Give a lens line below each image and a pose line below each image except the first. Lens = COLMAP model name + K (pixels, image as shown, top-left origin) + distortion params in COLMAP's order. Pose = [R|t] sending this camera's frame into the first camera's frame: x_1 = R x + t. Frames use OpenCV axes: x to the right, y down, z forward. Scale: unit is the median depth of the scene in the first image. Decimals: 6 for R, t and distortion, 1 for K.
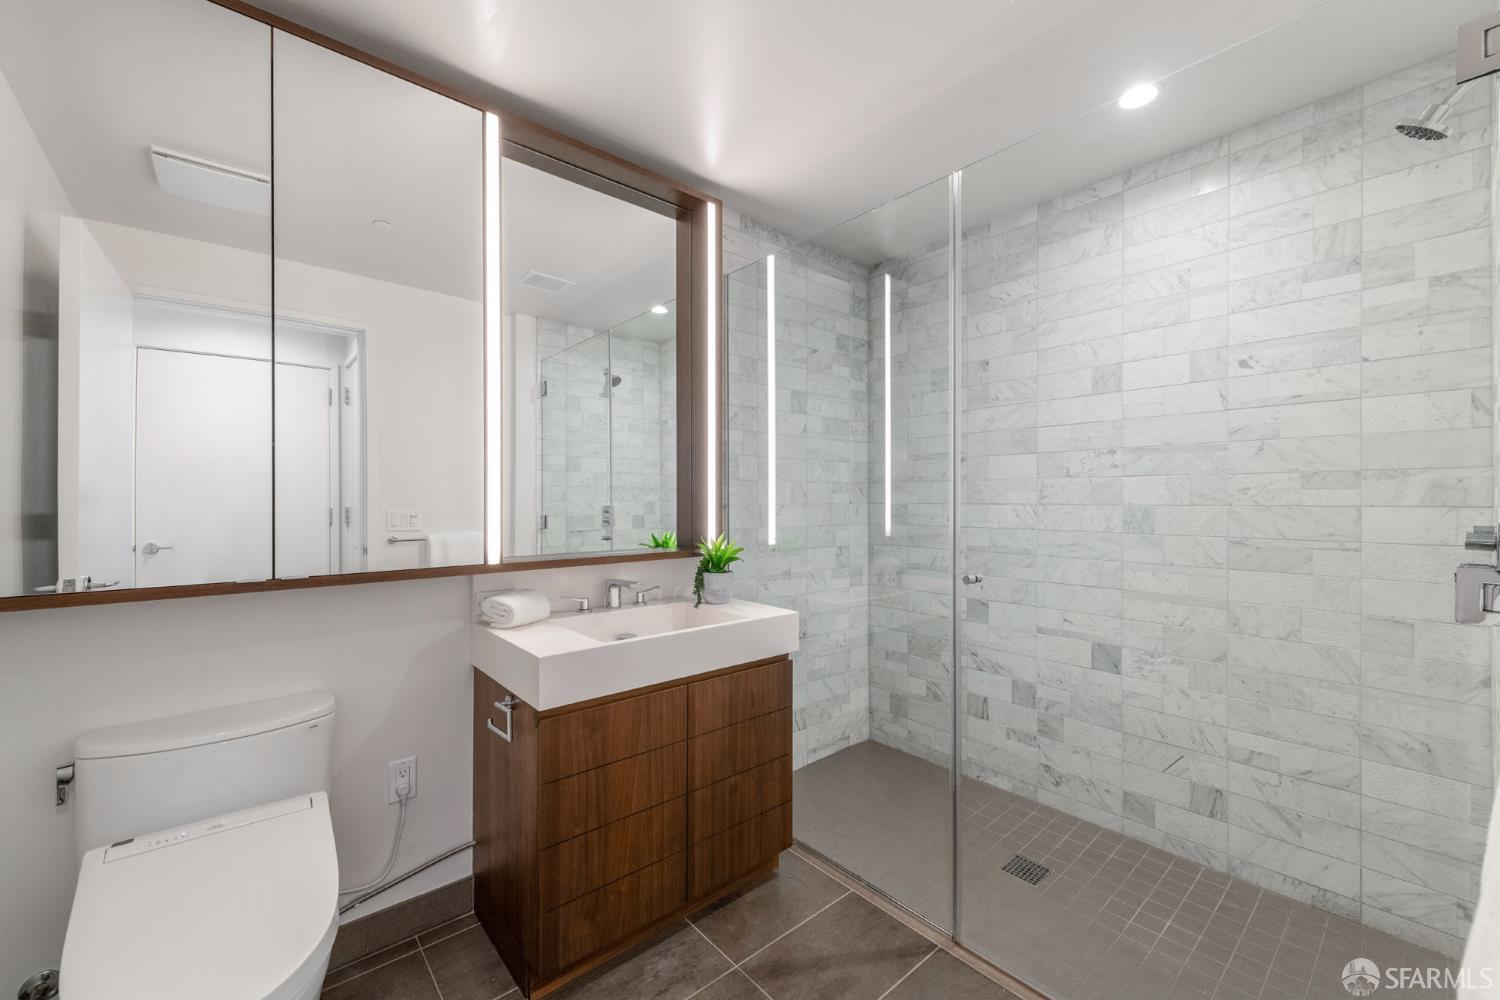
lens RADIAL K [[611.2, 0, 737.6], [0, 611.2, 501.9], [0, 0, 1]] dist [0.021390, -0.005264]
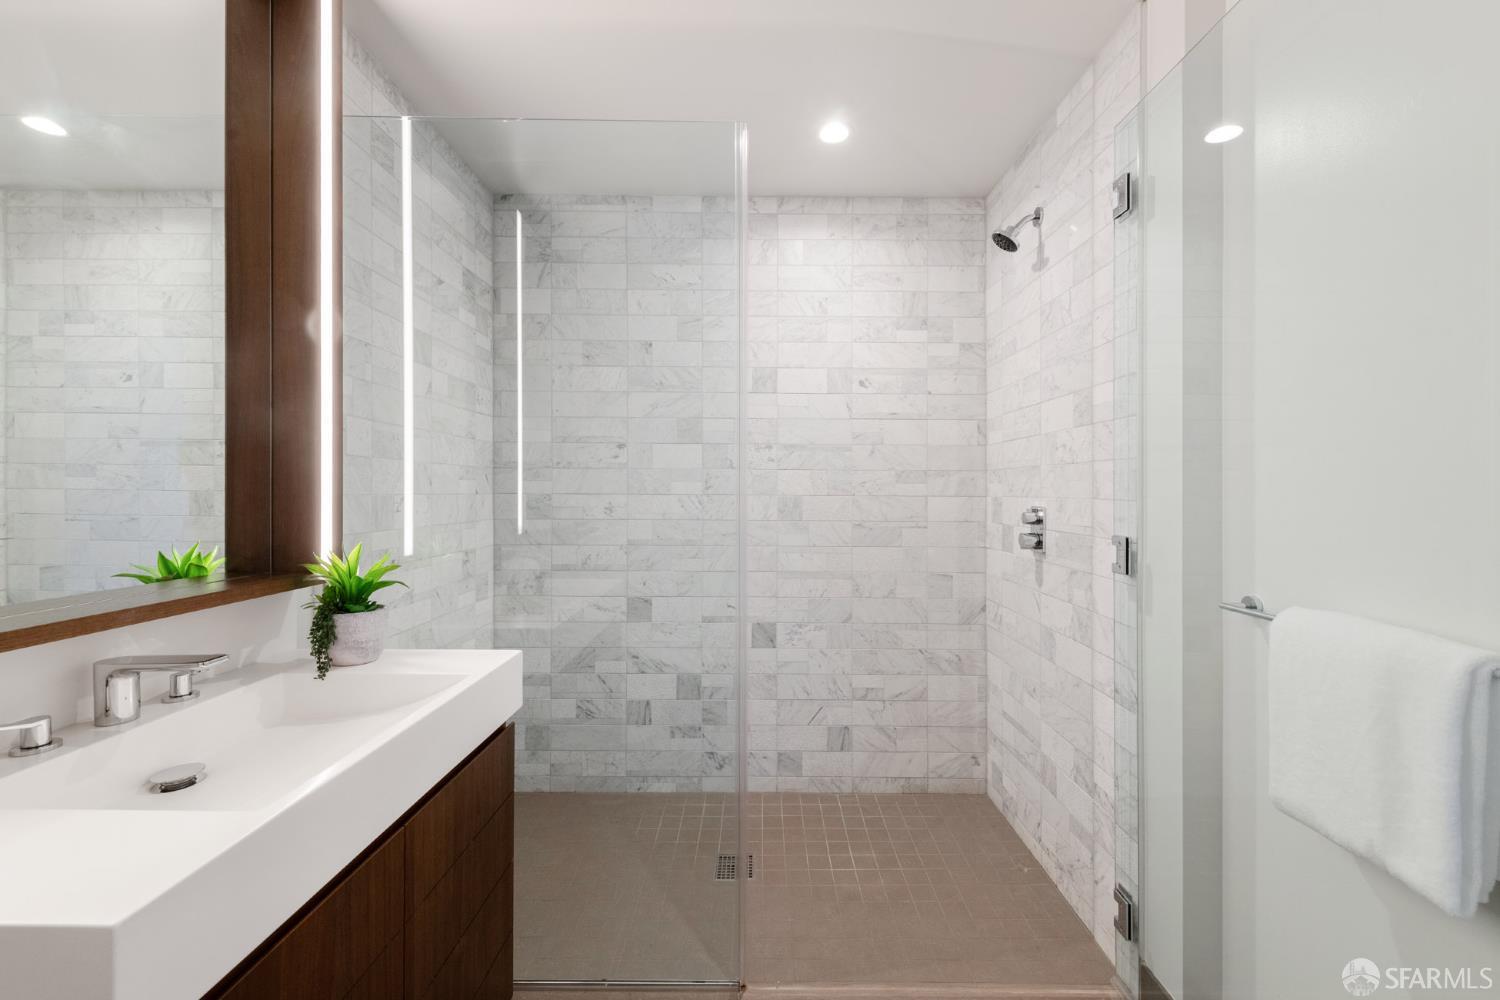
lens RADIAL K [[611.2, 0, 756.2], [0, 611.2, 490.8], [0, 0, 1]] dist [0.021390, -0.005264]
pose [[0.637803, 0.003978, 0.770189, -0.251389], [-0.003360, 0.999992, -0.002382, -0.000231], [-0.770192, -0.001068, 0.637811, 0.326788]]
